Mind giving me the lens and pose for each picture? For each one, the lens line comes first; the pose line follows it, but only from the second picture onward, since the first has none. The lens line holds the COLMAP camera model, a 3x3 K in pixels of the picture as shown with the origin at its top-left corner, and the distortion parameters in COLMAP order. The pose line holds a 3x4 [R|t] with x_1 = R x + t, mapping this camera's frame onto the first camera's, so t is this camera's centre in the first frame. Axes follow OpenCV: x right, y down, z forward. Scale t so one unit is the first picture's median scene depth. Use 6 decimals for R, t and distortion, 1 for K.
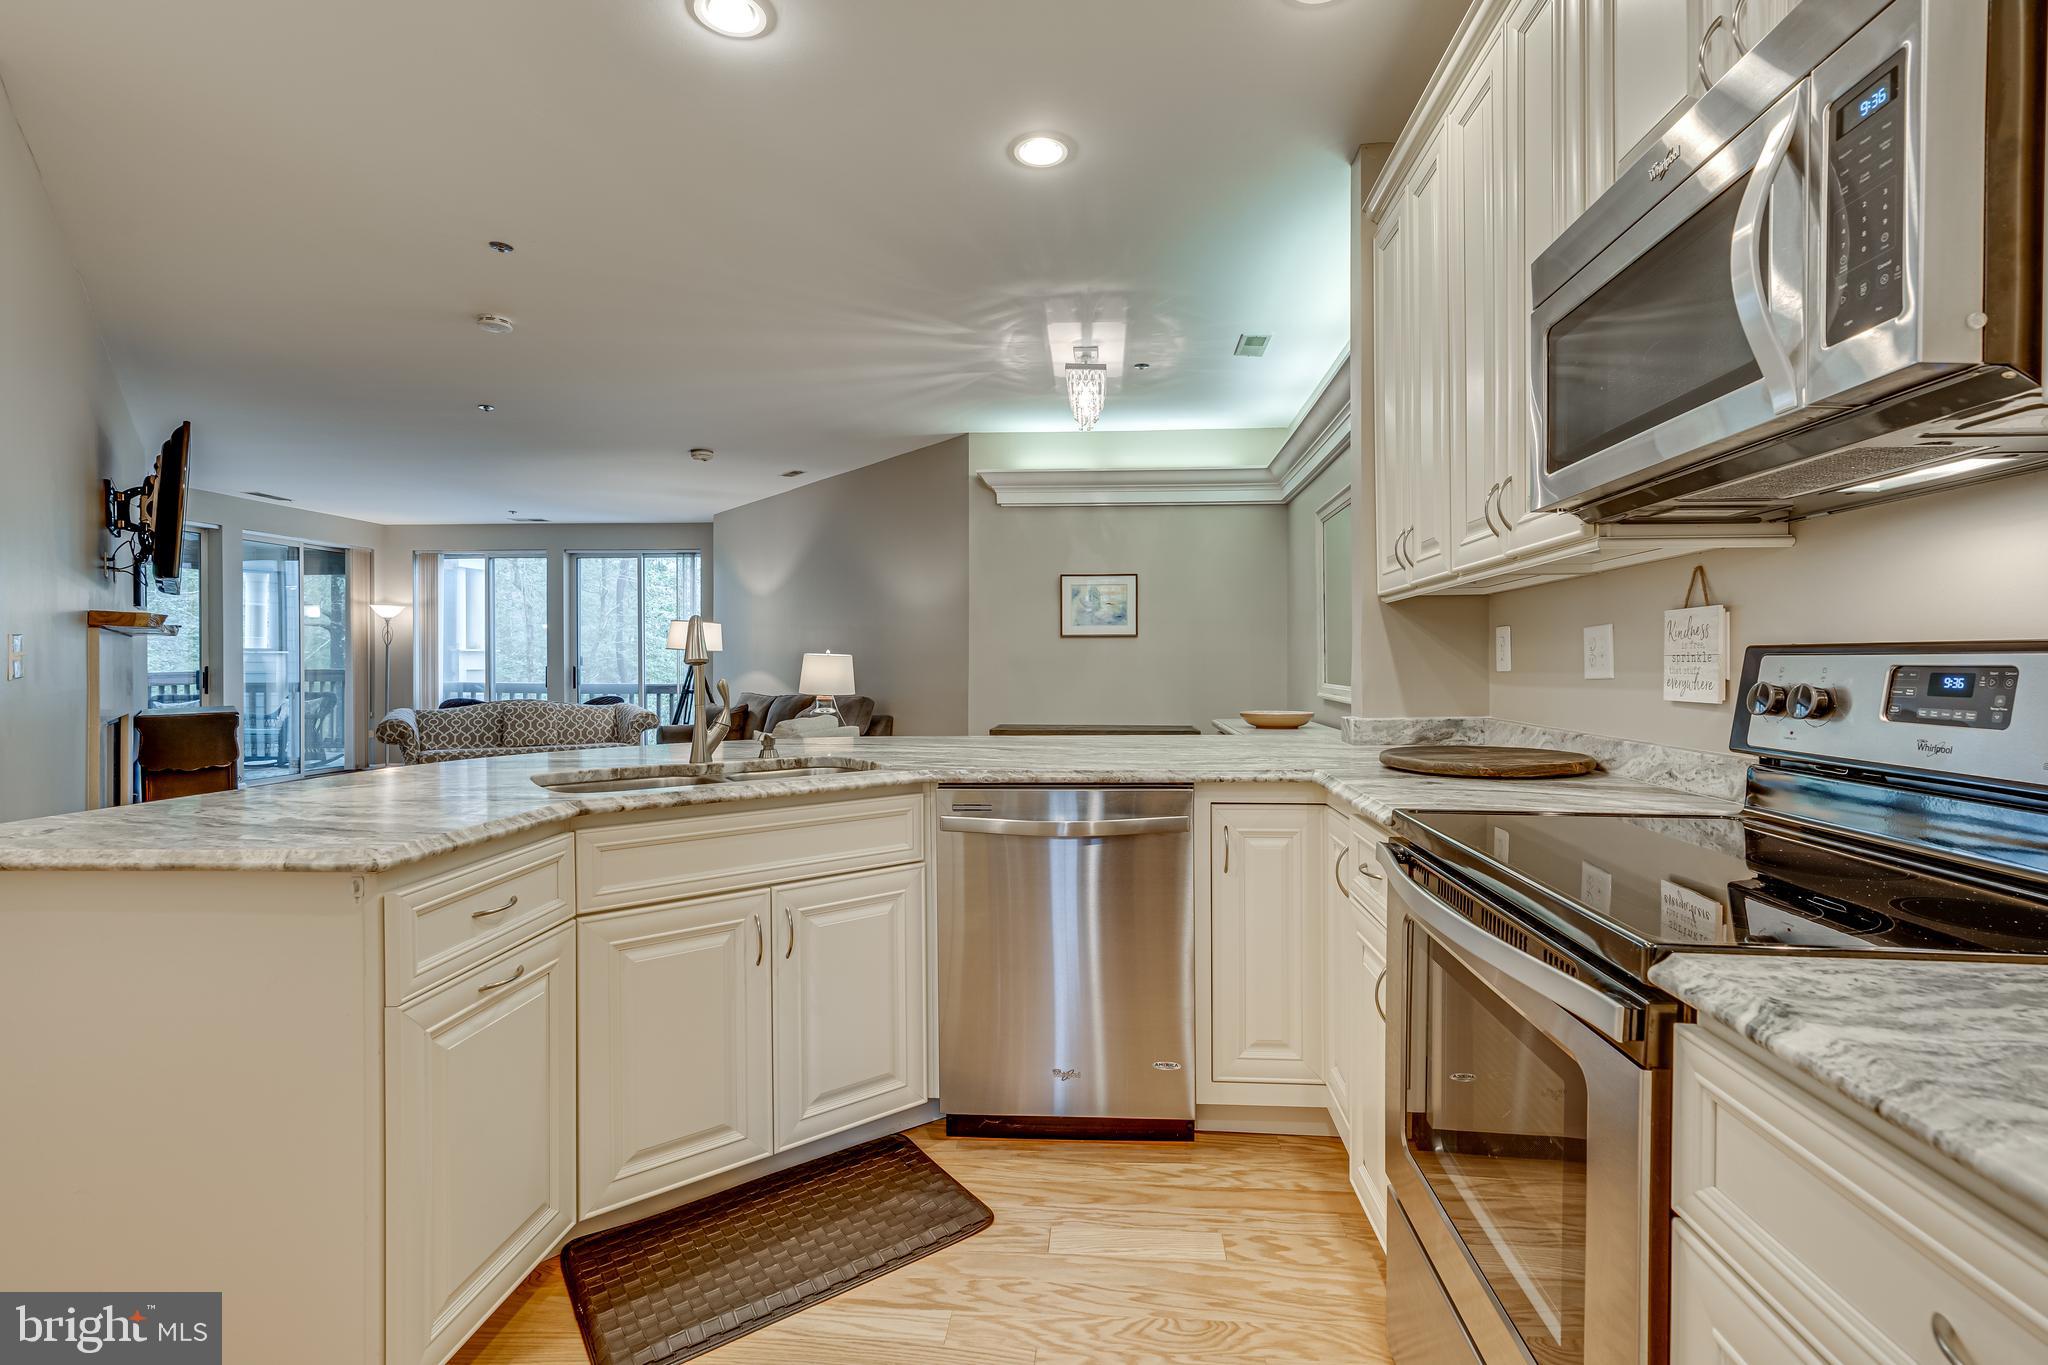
lens RADIAL K [[940.9, 0, 1052.1], [0, 940.9, 669.0], [0, 0, 1]] dist [0.001724, 0.000579]
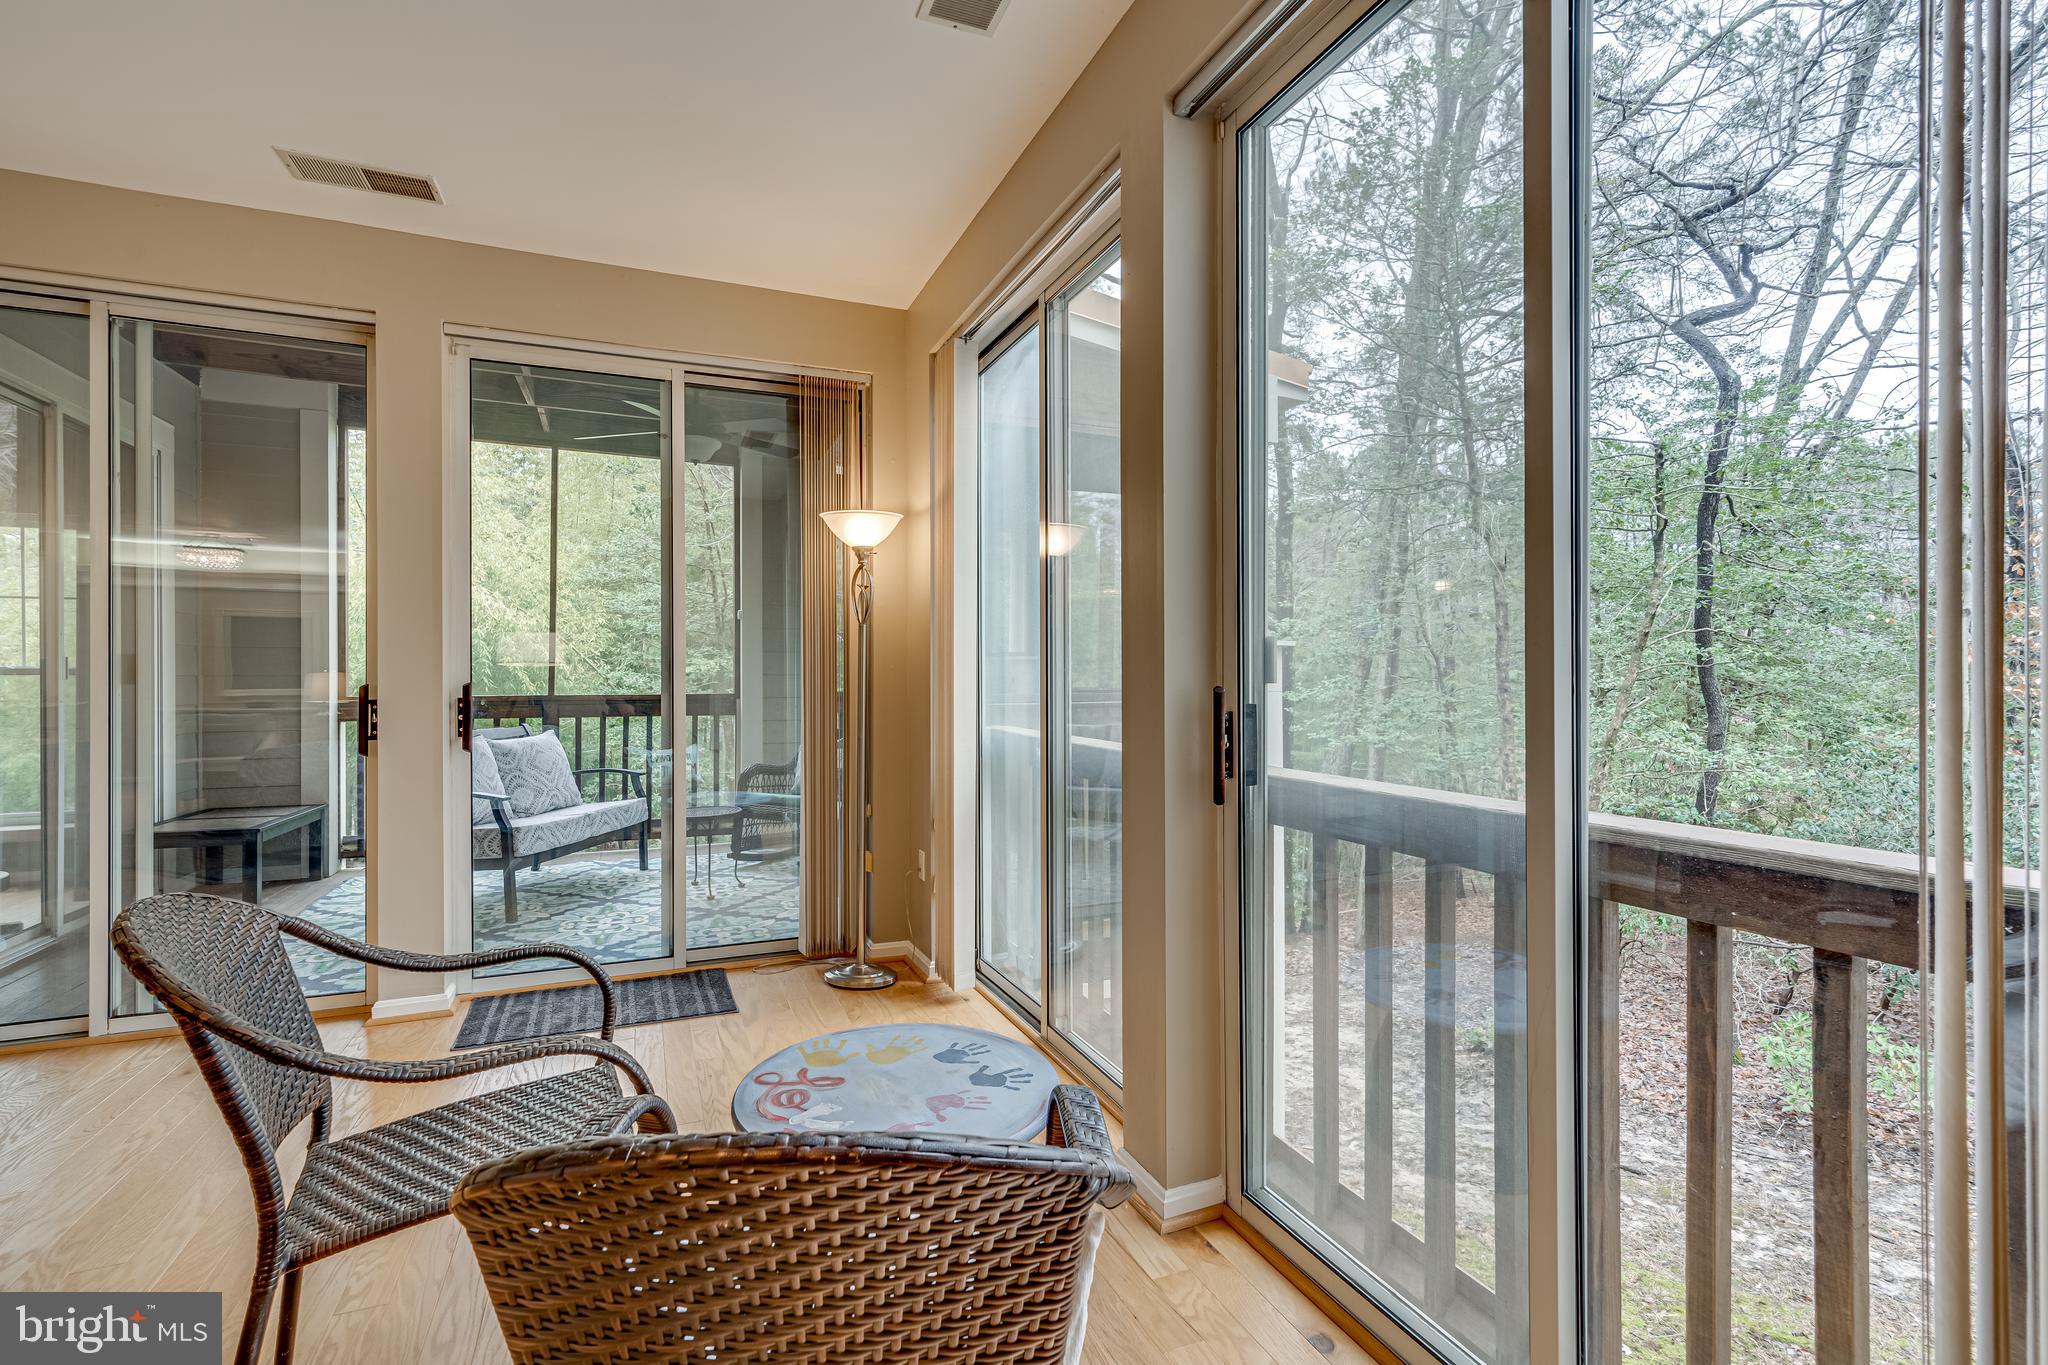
lens RADIAL K [[926.2, 0, 1031.8], [0, 926.2, 707.8], [0, 0, 1]] dist [0.001080, 0.000904]
pose [[0.456287, 0.030072, -0.889325, -0.584969], [-0.007089, 0.999520, 0.030160, -0.007566], [0.889805, -0.007457, 0.456281, 1.443924]]
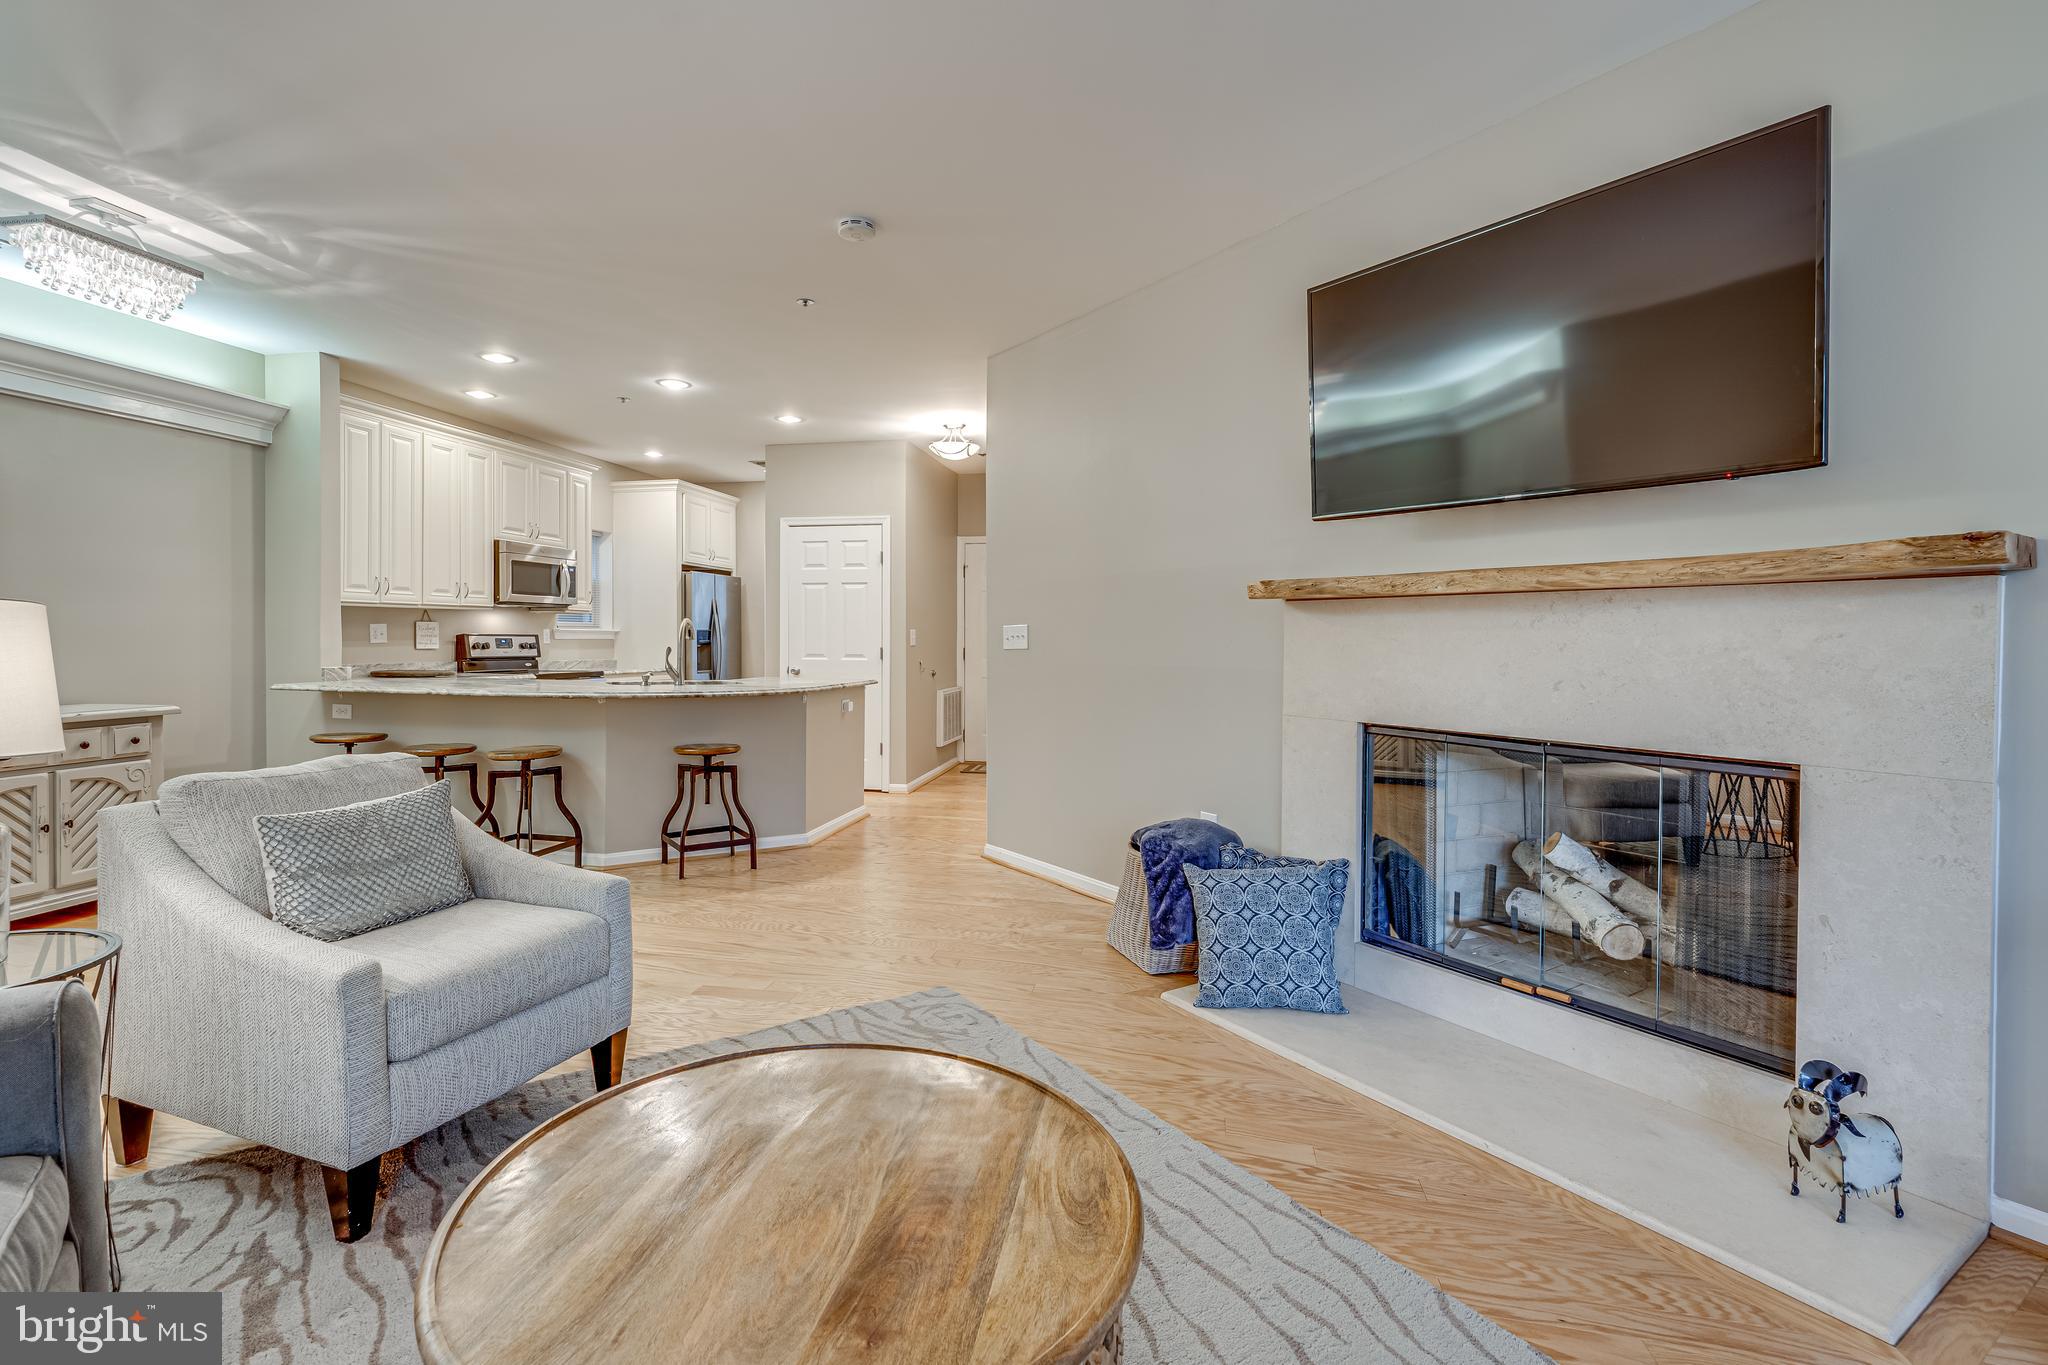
lens RADIAL K [[933.3, 0, 992.7], [0, 933.3, 644.0], [0, 0, 1]] dist [0.000599, 0.000778]
pose [[-0.989772, -0.005337, 0.142558, -0.548516], [-0.003914, 0.999940, 0.010260, -0.007492], [-0.142605, 0.009597, -0.989733, 1.193598]]
